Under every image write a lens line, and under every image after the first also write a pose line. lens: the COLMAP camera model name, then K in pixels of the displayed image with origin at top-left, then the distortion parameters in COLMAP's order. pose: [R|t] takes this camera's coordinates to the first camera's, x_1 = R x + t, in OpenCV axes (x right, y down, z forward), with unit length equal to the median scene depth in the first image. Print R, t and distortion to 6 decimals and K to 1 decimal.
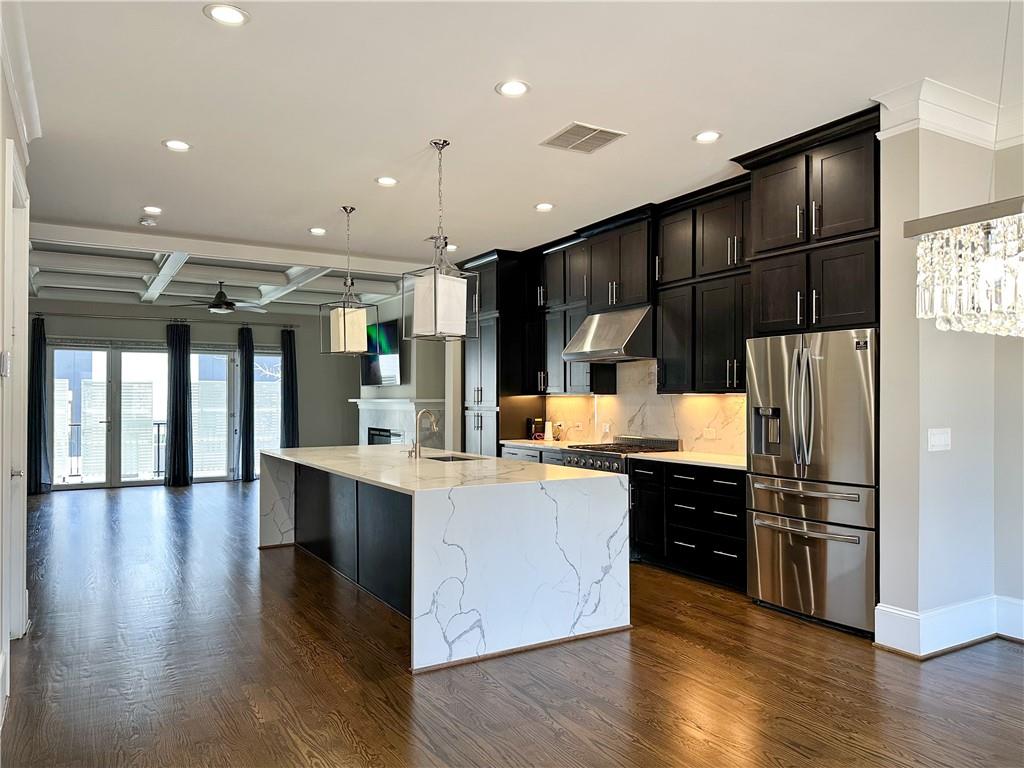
lens RADIAL K [[727.1, 0, 512.0], [0, 727.1, 384.0], [0, 0, 1]] dist [0.109698, -0.149932]
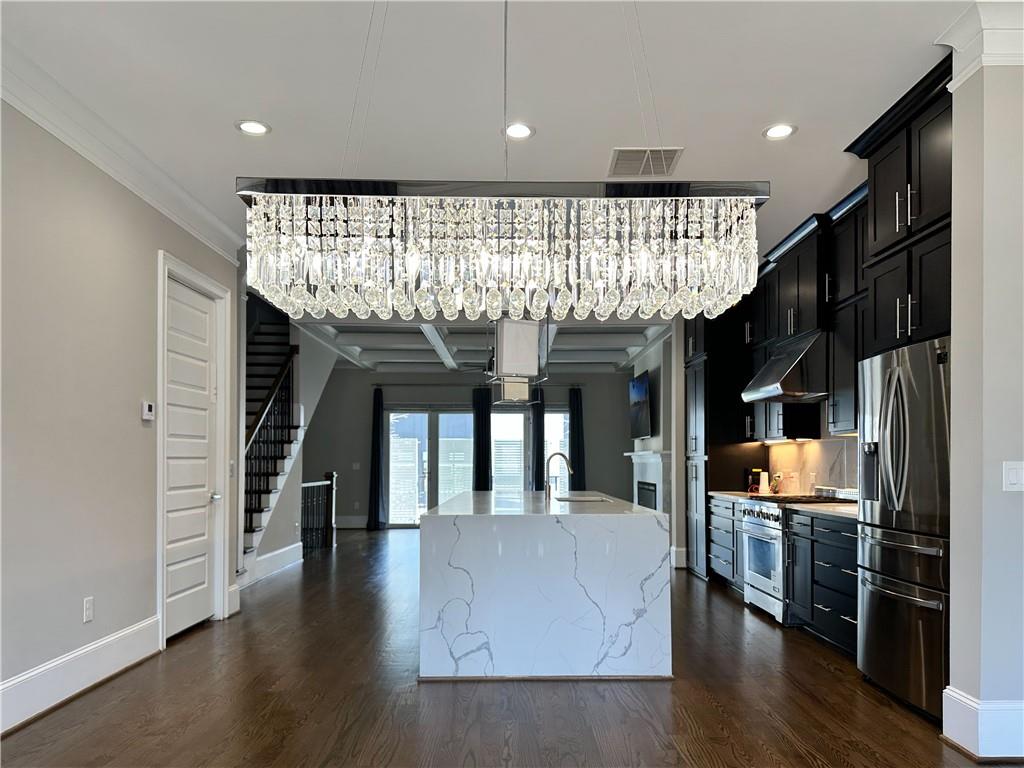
lens RADIAL K [[749.8, 0, 514.4], [0, 749.8, 437.9], [0, 0, 1]] dist [0.005876, -0.002568]
pose [[0.866448, -0.014897, -0.499044, 0.414158], [0.007944, 0.999840, -0.016055, 0.036974], [0.499203, 0.009946, 0.866428, 0.070479]]
